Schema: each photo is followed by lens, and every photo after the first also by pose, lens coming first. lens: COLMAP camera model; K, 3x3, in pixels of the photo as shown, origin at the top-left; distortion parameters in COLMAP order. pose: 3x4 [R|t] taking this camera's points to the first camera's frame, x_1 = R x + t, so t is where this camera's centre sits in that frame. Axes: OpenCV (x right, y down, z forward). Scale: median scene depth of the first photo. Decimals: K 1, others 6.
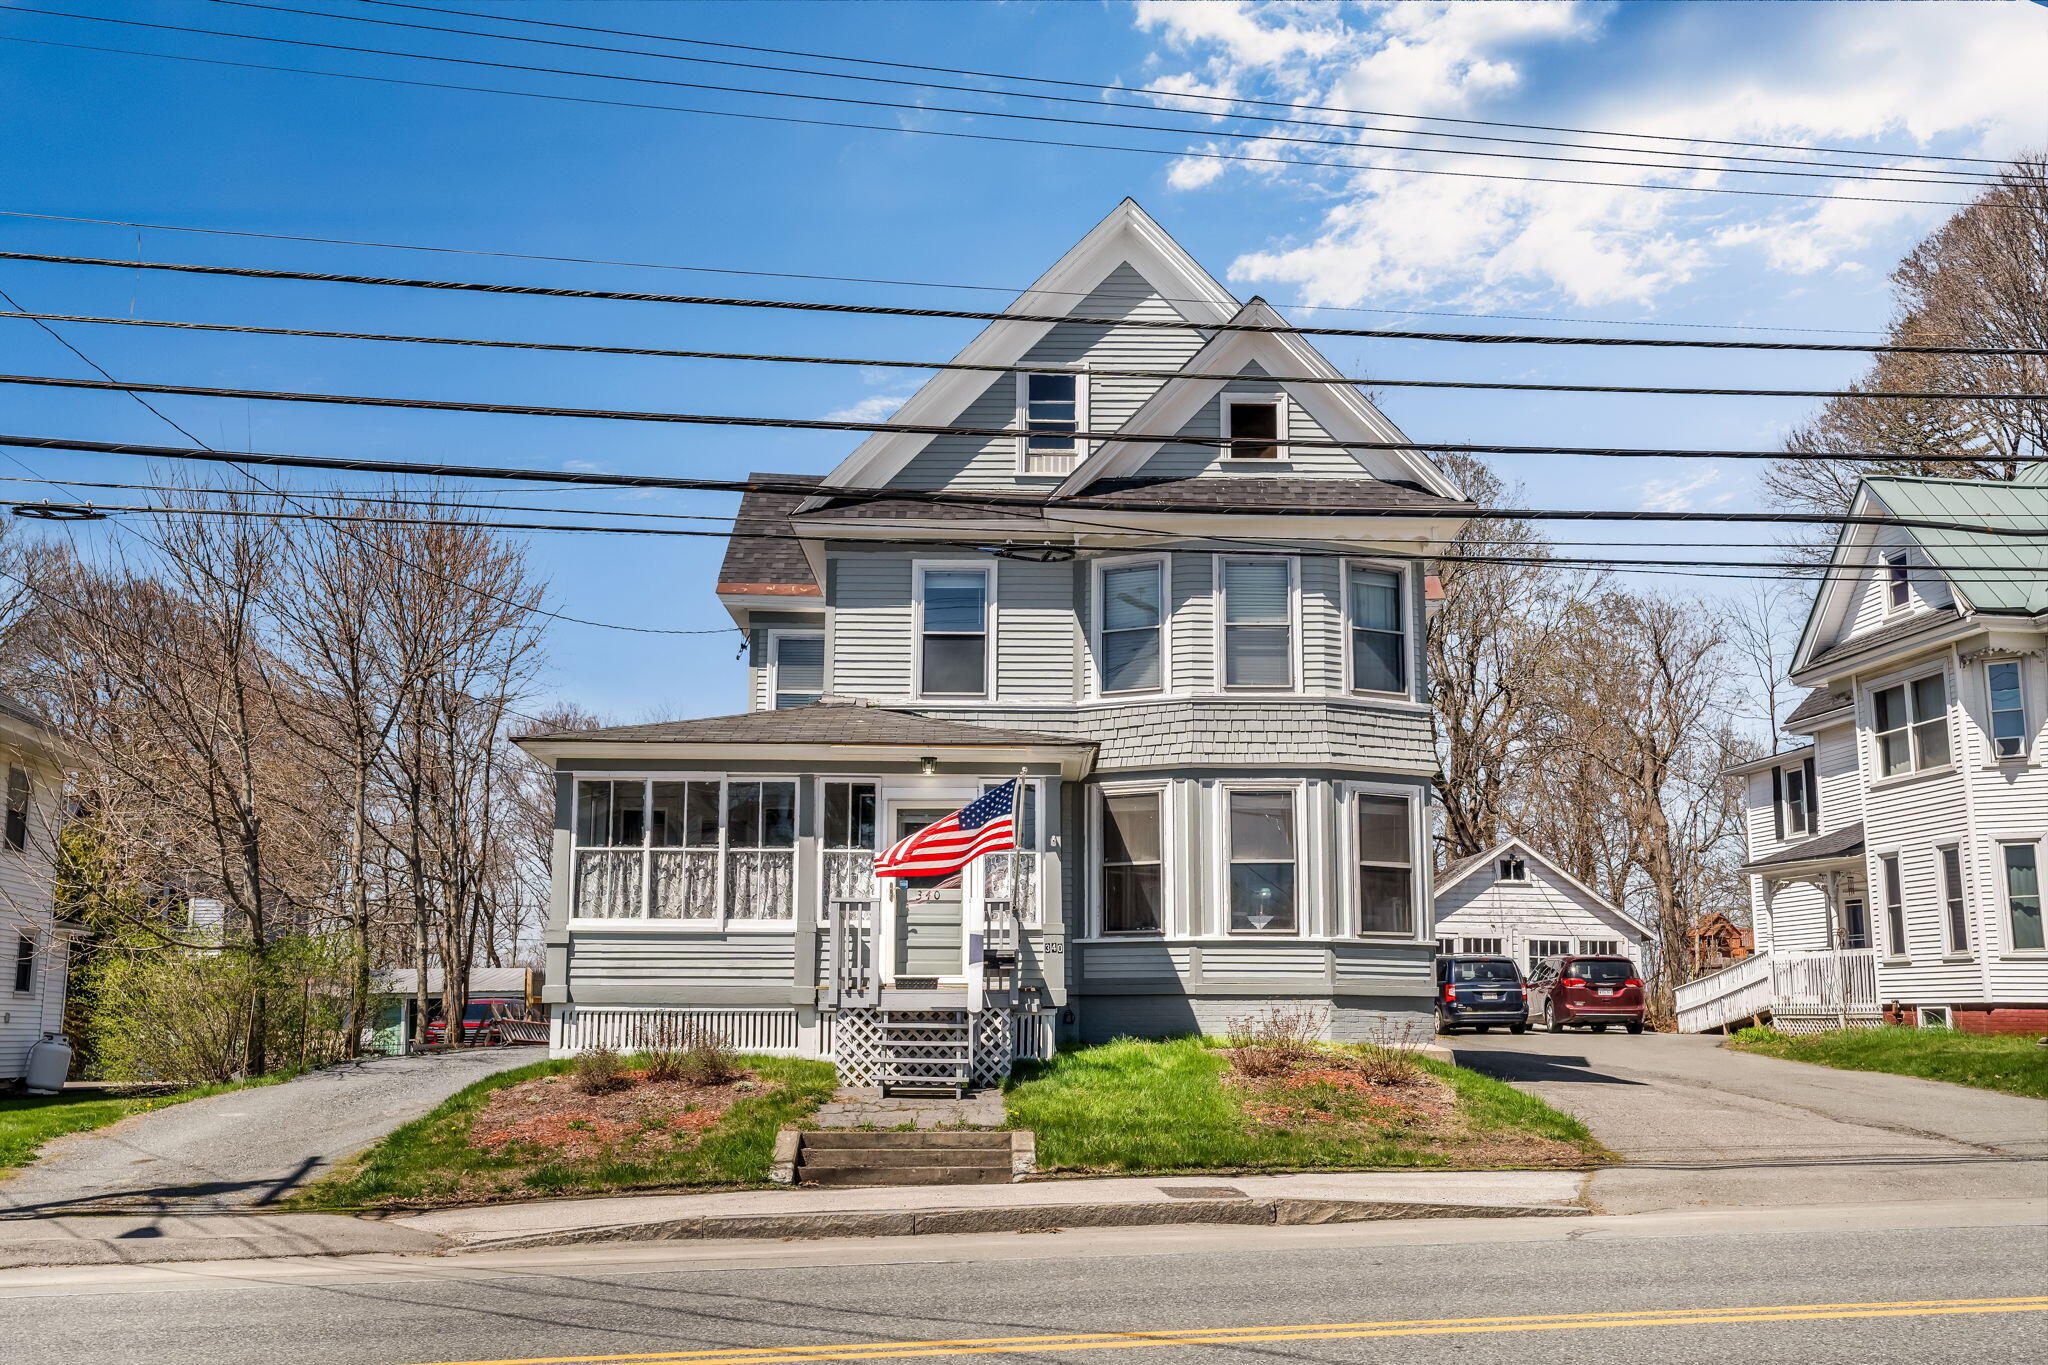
lens RADIAL K [[2026.1, 0, 1020.7], [0, 2026.1, 635.7], [0, 0, 1]] dist [0.000580, 0.000000]
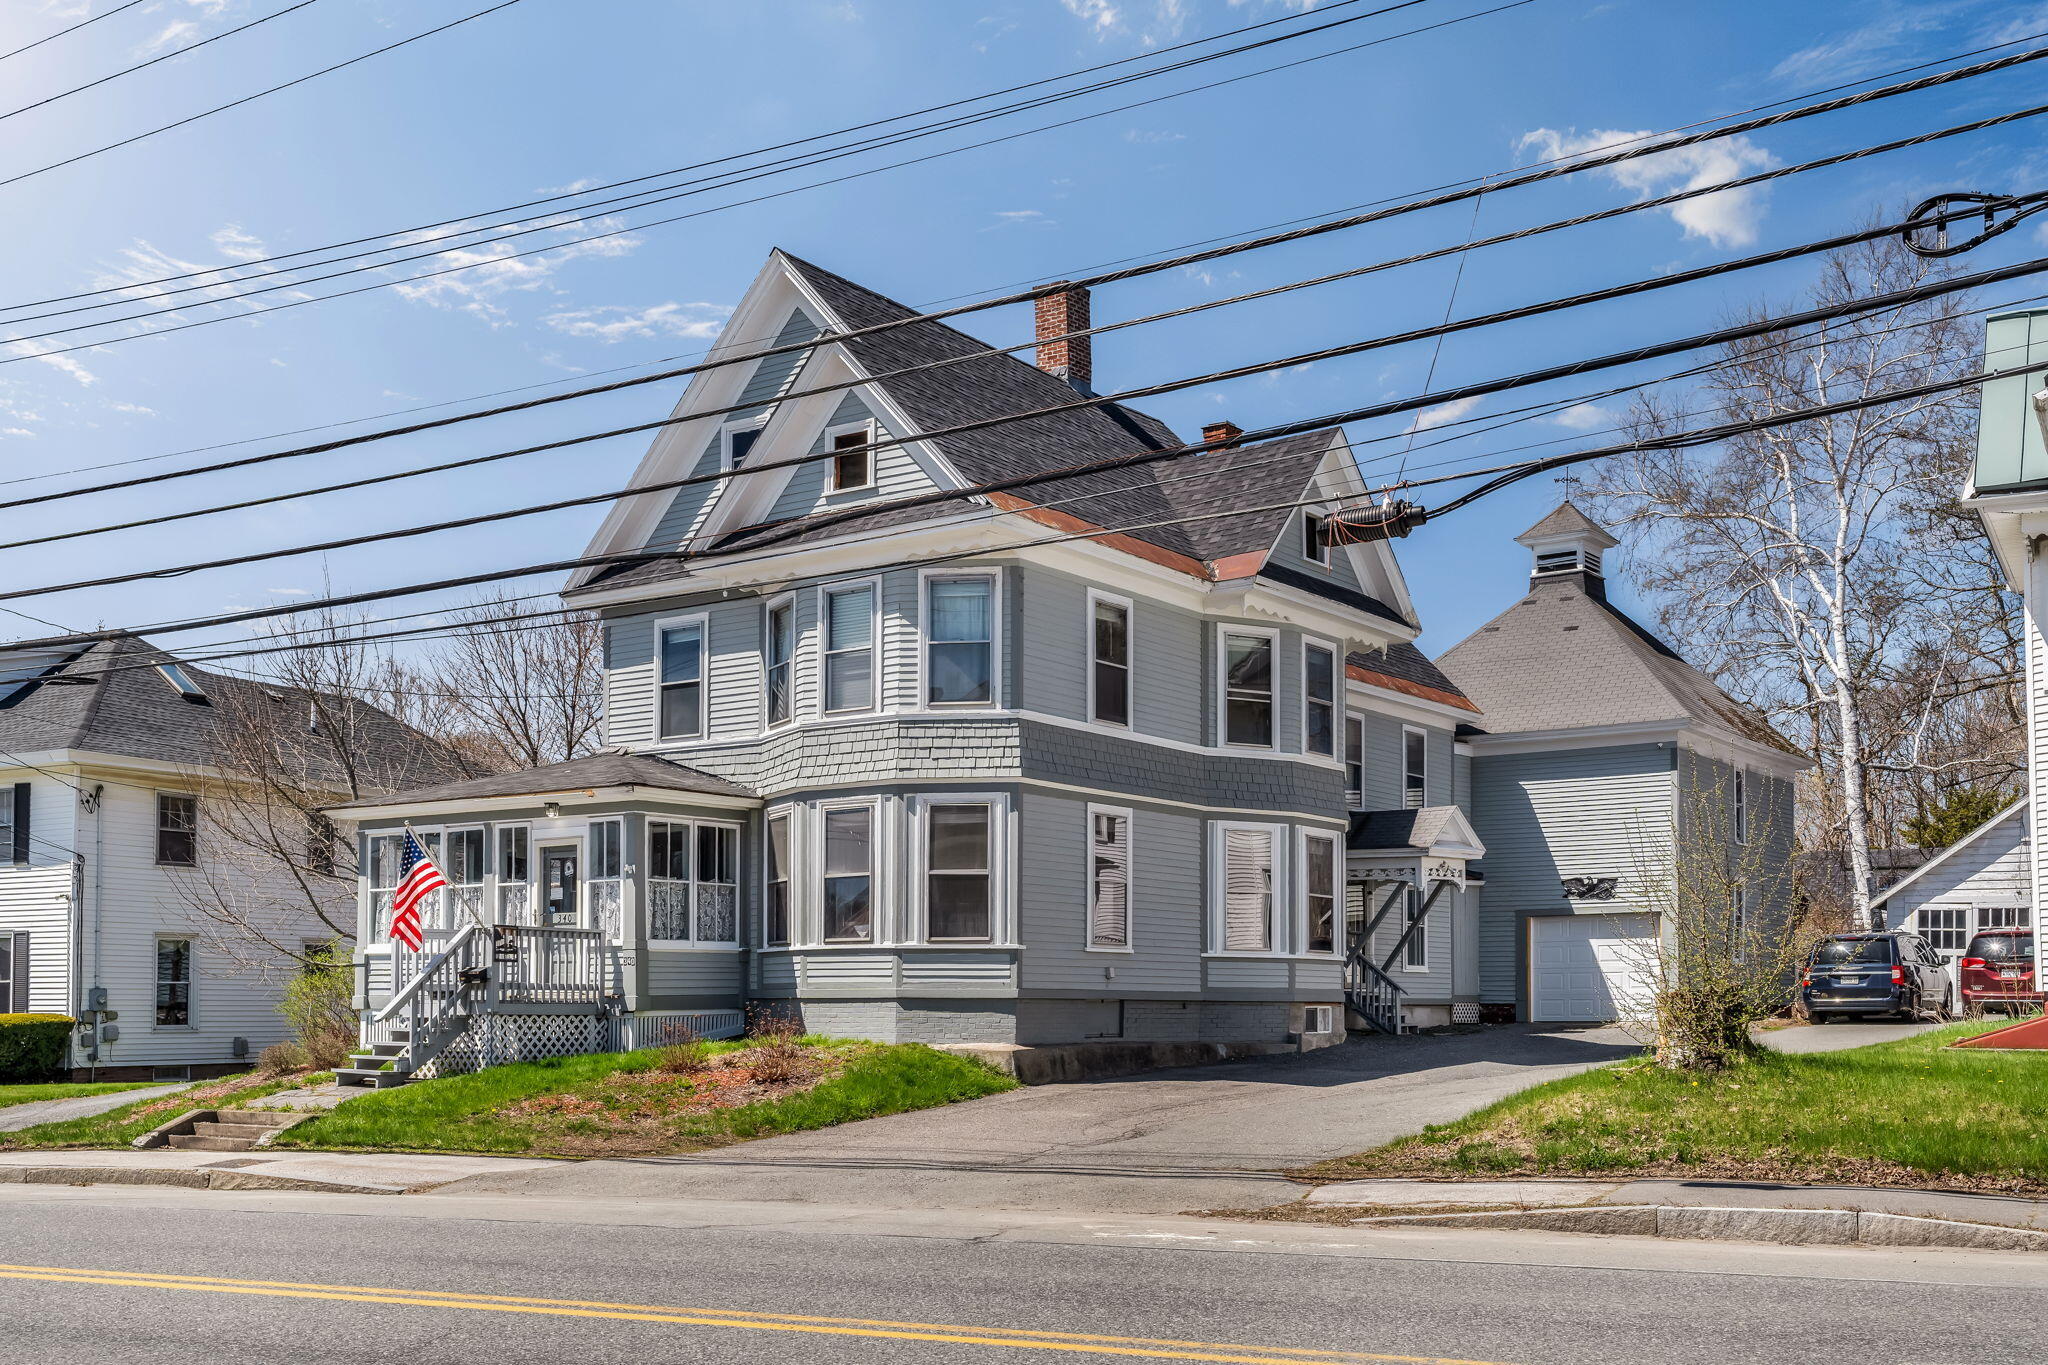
lens RADIAL K [[2103.9, 0, 1022.1], [0, 2103.9, 900.0], [0, 0, 1]] dist [-0.003893, 0.000000]
pose [[0.806909, -0.033009, -0.589753, 0.833631], [0.116781, 0.987644, 0.104502, 0.018898], [0.579016, -0.153196, 0.800794, 0.161171]]
